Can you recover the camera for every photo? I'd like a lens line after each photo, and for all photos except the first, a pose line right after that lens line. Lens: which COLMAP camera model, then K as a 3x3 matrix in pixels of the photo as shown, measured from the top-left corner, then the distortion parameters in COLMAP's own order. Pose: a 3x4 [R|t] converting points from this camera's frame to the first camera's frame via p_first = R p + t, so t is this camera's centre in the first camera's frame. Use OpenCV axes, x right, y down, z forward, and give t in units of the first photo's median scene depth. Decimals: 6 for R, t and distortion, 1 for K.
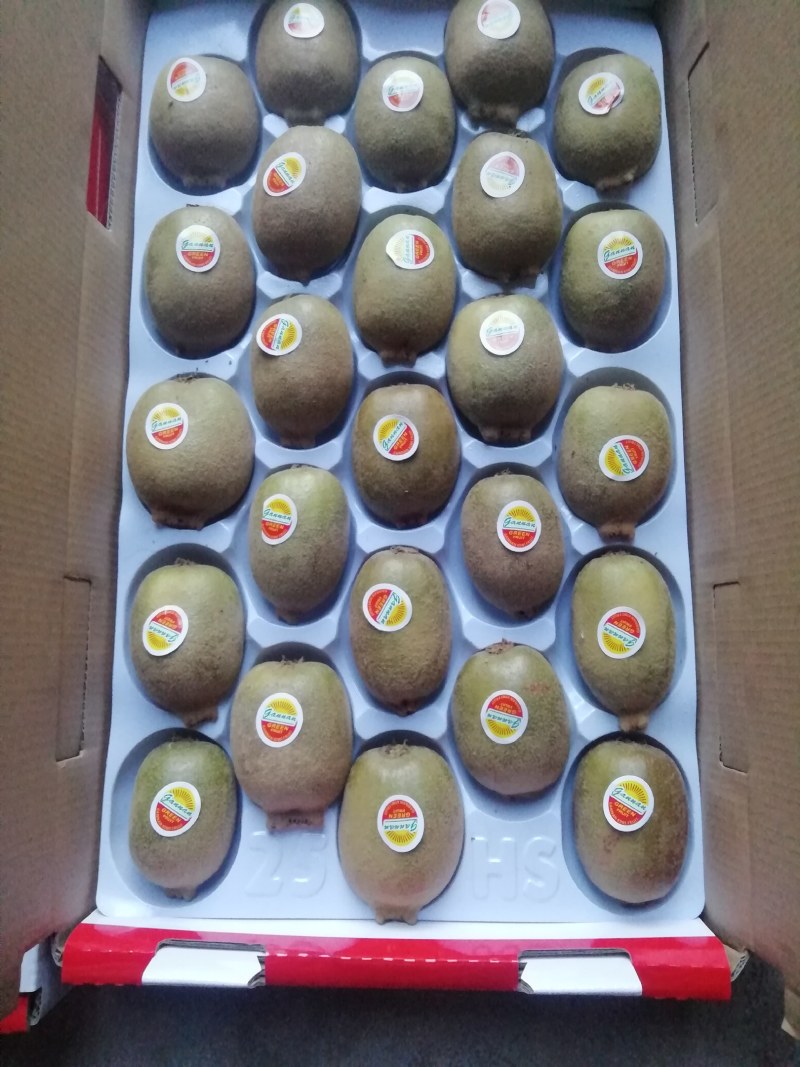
lens RADIAL K [[795.6, 0, 400.0], [0, 795.6, 533.5], [0, 0, 1]] dist [0.046415, -0.070633]
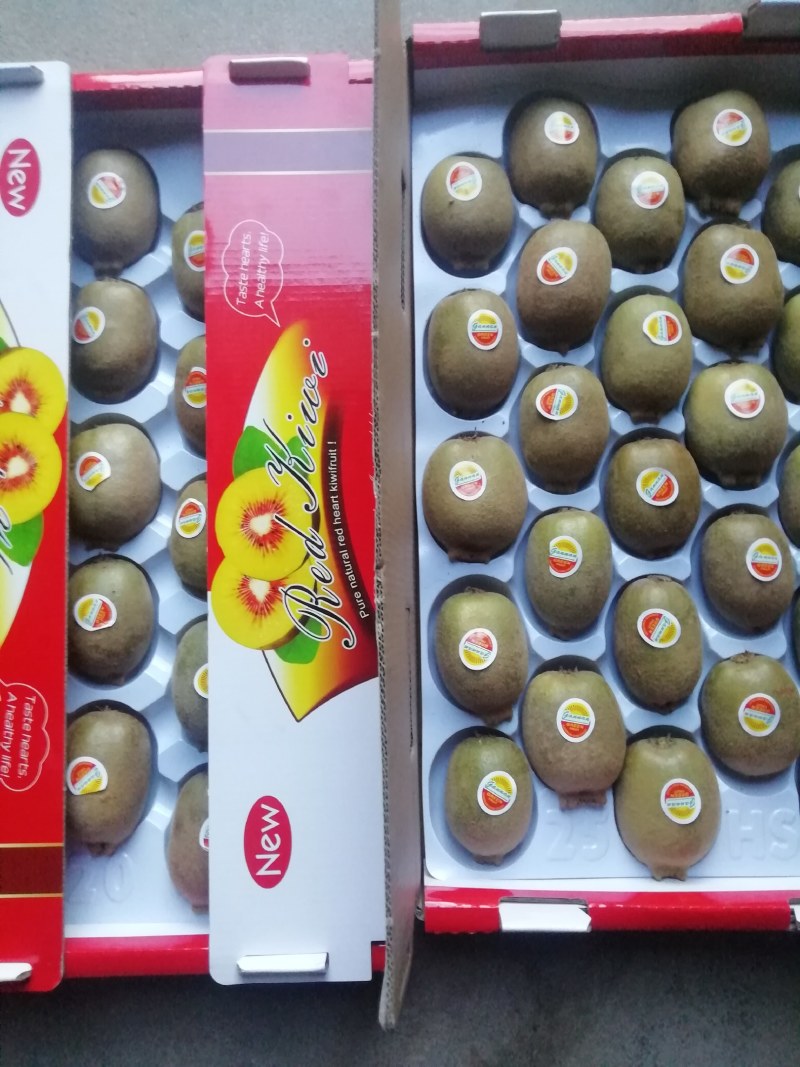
lens RADIAL K [[782.6, 0, 400.0], [0, 782.6, 533.5], [0, 0, 1]] dist [0.048111, -0.049718]
pose [[0.999595, -0.017112, 0.022753, -0.425502], [0.016172, 0.999033, 0.040880, -0.104849], [-0.023431, -0.040495, 0.998905, -0.190293]]
